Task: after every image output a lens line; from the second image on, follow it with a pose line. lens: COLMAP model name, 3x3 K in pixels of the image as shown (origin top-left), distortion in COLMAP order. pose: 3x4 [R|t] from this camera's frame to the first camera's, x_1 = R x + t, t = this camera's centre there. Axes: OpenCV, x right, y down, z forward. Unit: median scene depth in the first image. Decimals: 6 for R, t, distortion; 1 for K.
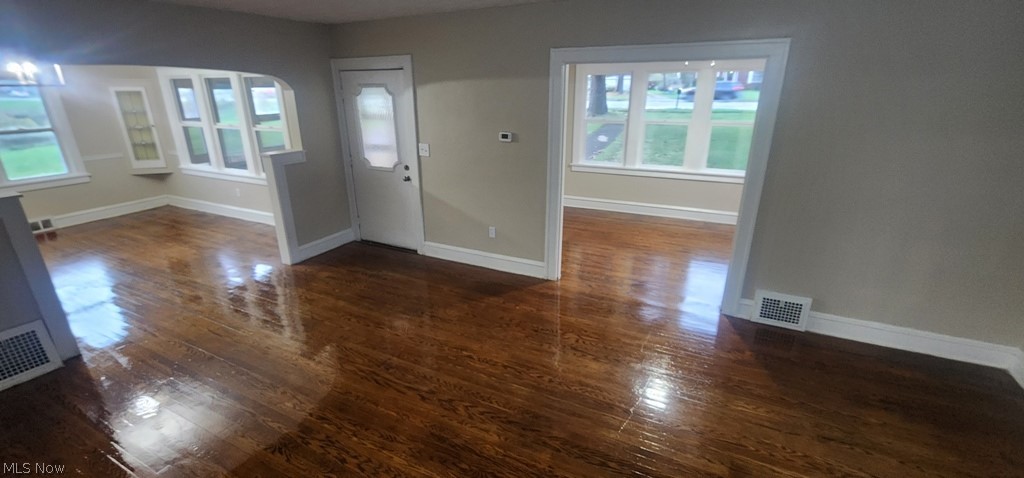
lens RADIAL K [[422.0, 0, 510.5], [0, 422.0, 236.2], [0, 0, 1]] dist [0.000740, 0.000057]
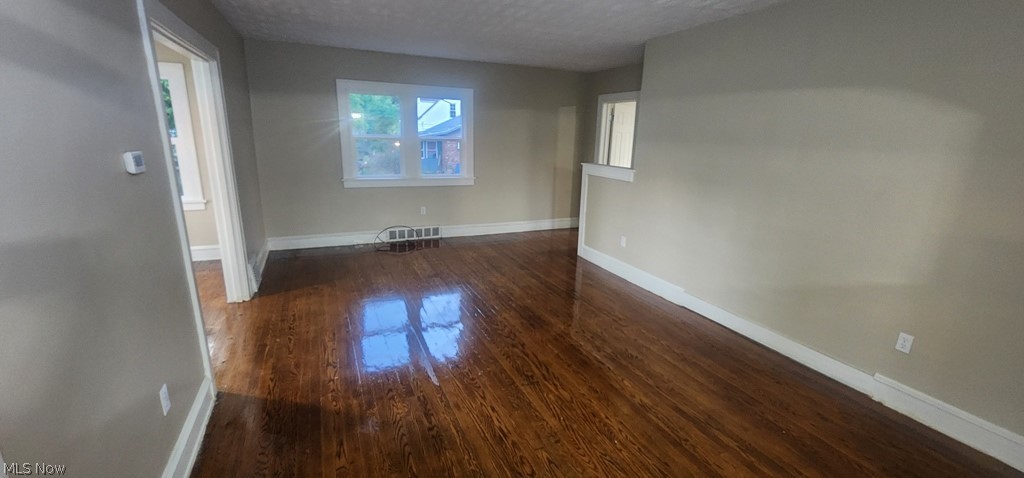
lens RADIAL K [[422.0, 0, 511.9], [0, 422.0, 240.4], [0, 0, 1]] dist [0.000740, 0.000057]
pose [[-0.767404, -0.169989, 0.618219, -0.837201], [0.195384, 0.856353, 0.478000, -0.431638], [-0.610669, 0.487609, -0.623956, 1.554648]]
